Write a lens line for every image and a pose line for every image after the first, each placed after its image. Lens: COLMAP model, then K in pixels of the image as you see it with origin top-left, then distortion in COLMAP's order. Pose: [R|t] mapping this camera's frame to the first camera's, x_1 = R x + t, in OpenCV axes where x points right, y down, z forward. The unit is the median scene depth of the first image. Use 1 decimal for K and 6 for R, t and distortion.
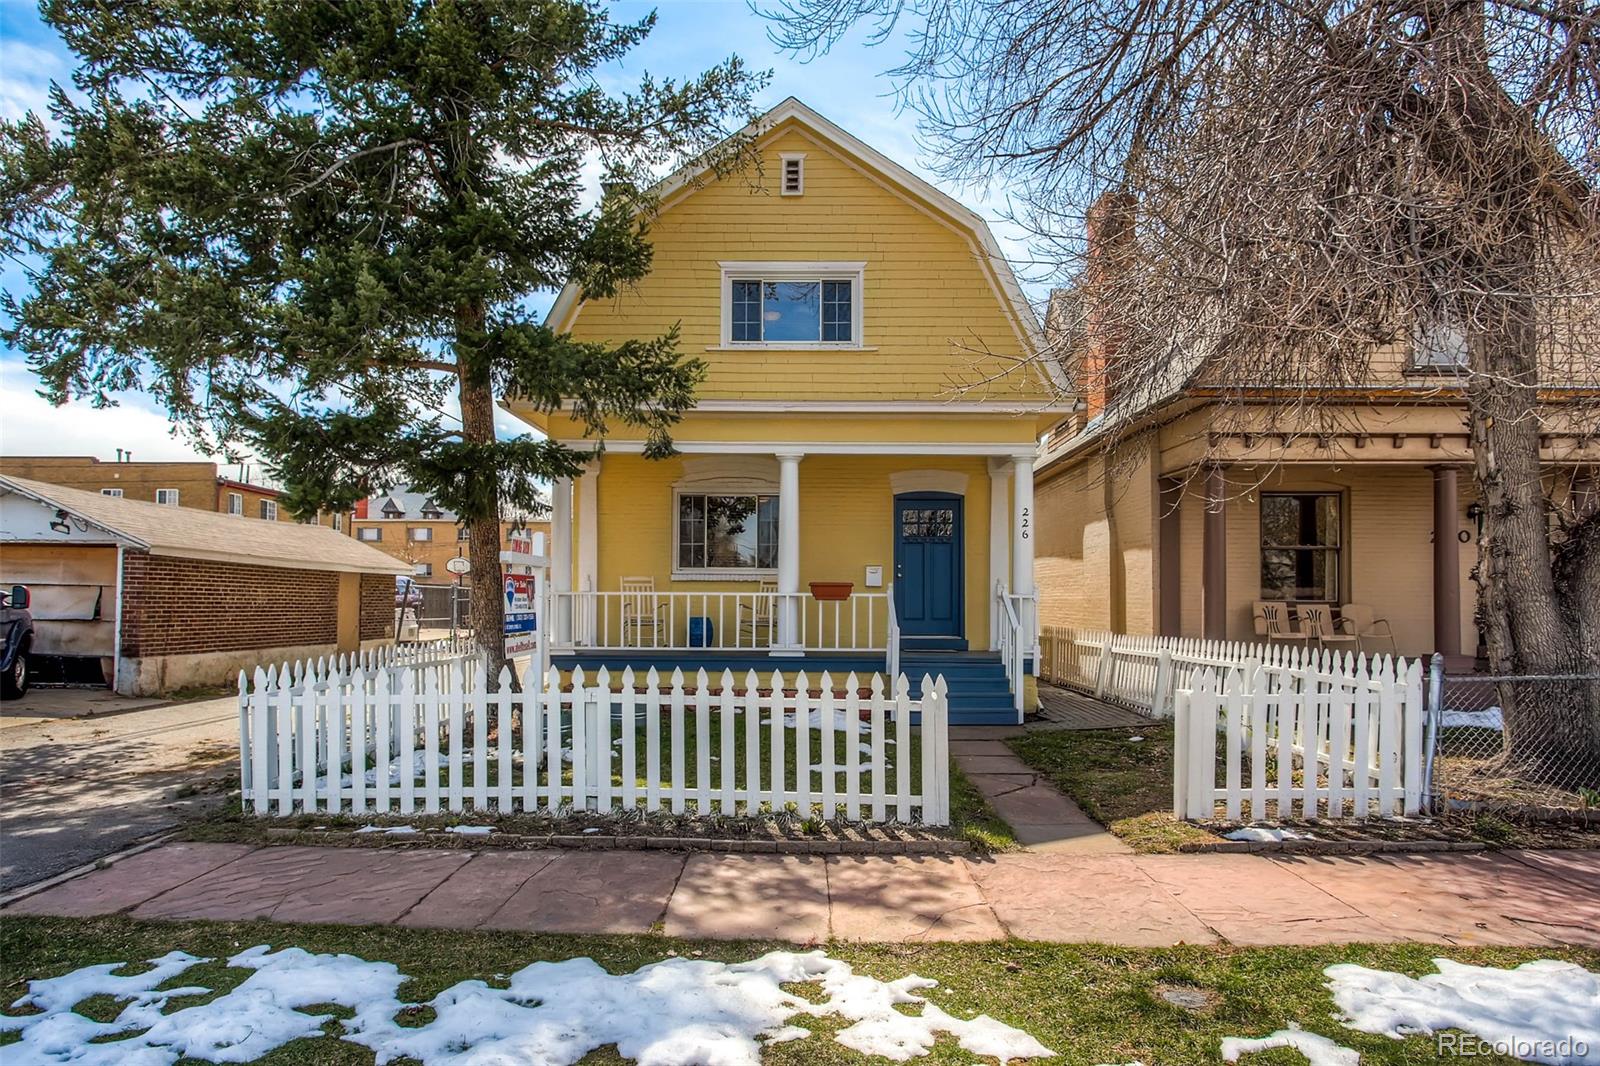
lens RADIAL K [[891.6, 0, 774.9], [0, 891.6, 593.0], [0, 0, 1]] dist [-0.015149, -0.002490]
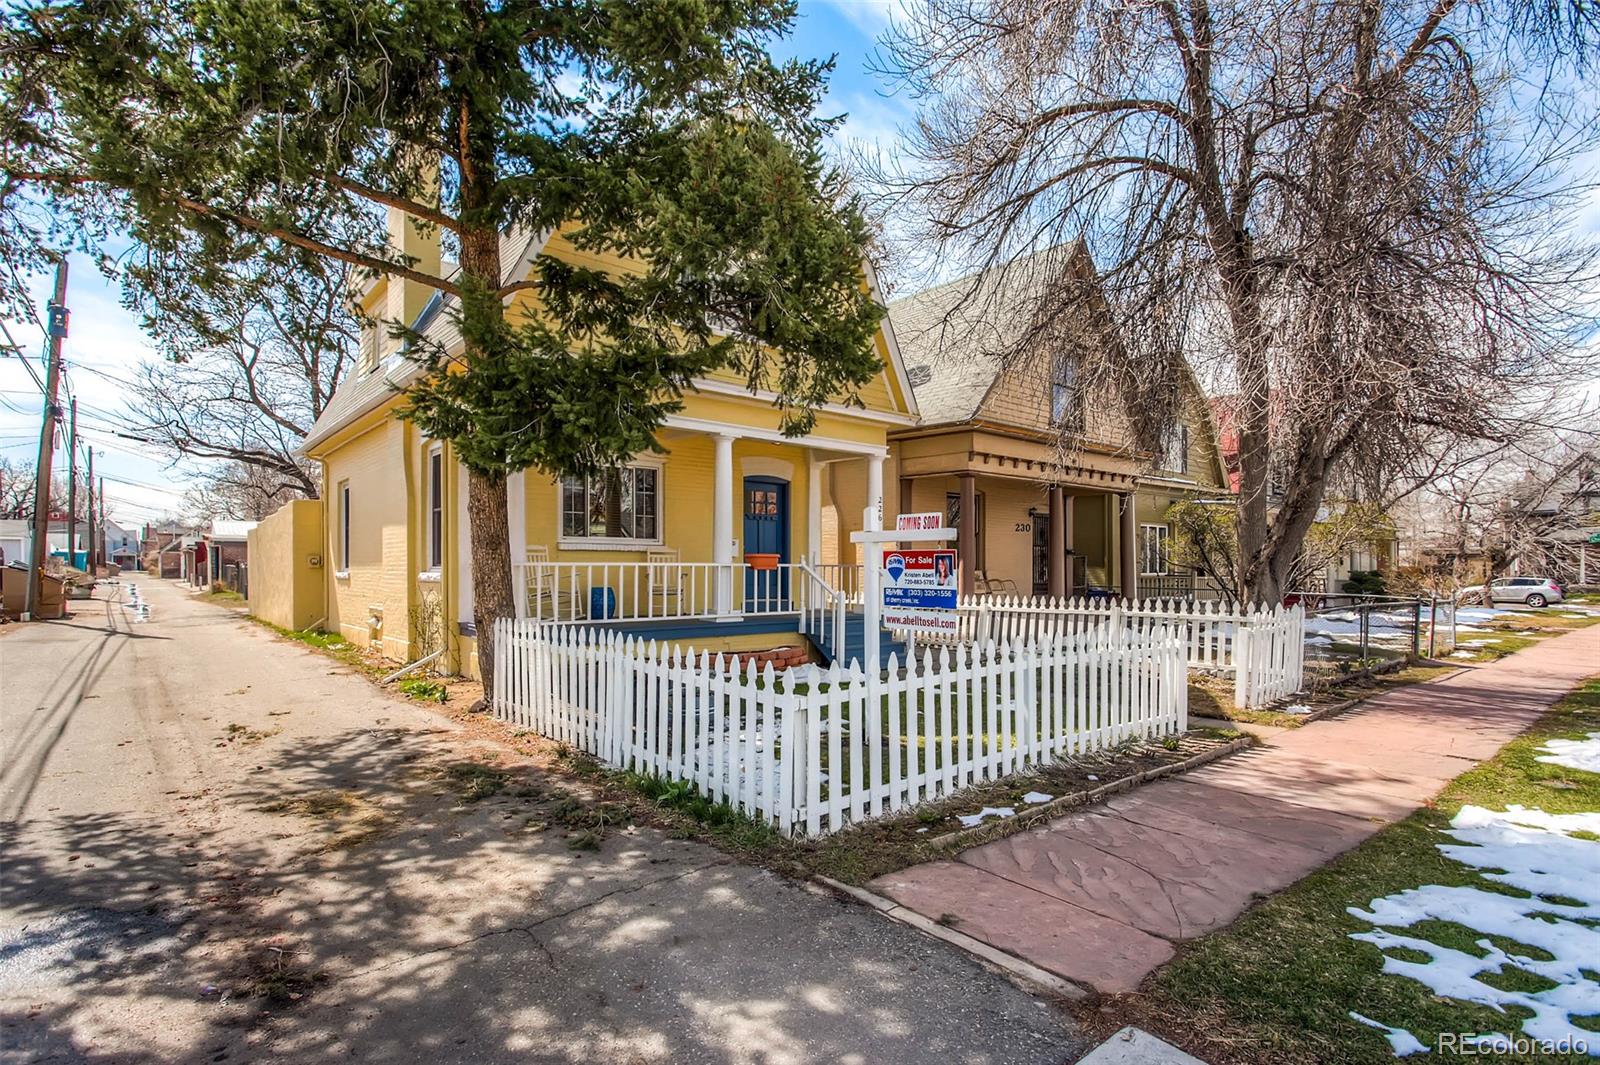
lens RADIAL K [[776.2, 0, 801.2], [0, 776.2, 549.2], [0, 0, 1]] dist [-0.002182, 0.000222]
pose [[0.769551, 0.009146, 0.638519, -1.234023], [-0.001826, 0.999925, -0.012122, -0.013616], [-0.638582, 0.008163, 0.769510, 0.515154]]
